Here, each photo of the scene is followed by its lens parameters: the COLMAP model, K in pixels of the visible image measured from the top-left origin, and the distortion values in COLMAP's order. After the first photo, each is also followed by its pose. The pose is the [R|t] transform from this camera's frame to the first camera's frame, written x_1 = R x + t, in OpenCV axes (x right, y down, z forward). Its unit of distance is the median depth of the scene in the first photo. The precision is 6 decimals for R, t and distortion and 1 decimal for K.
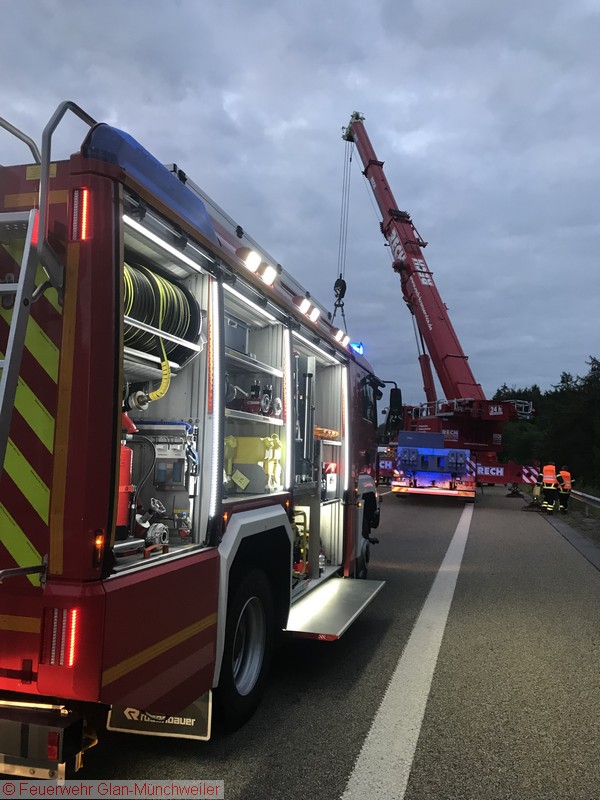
lens RADIAL K [[659.2, 0, 300.0], [0, 659.2, 400.0], [0, 0, 1]] dist [0.000761, 0.000008]
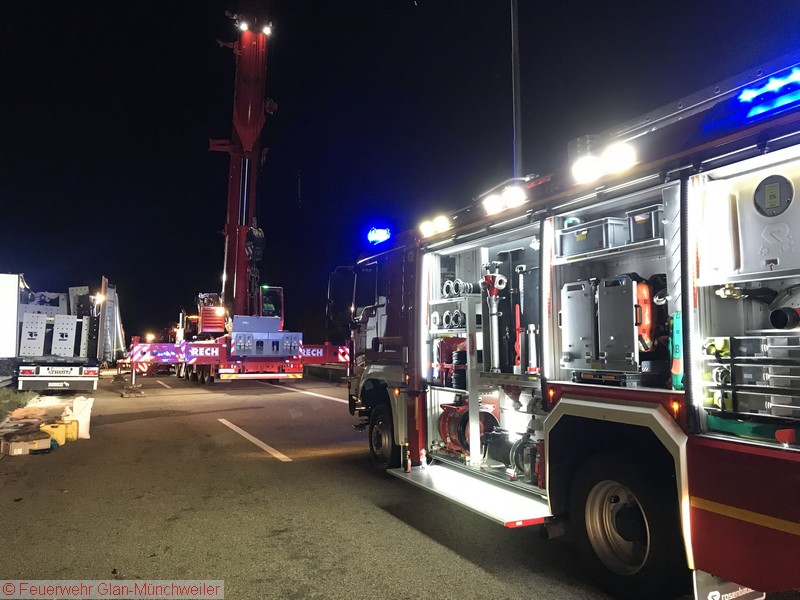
lens RADIAL K [[649.8, 0, 397.3], [0, 649.8, 295.4], [0, 0, 1]] dist [0.052506, -0.057860]
pose [[0.764510, 0.003927, 0.644600, -0.275364], [-0.020639, 0.999618, 0.018389, -0.004937], [-0.644282, -0.027363, 0.764299, 0.123329]]
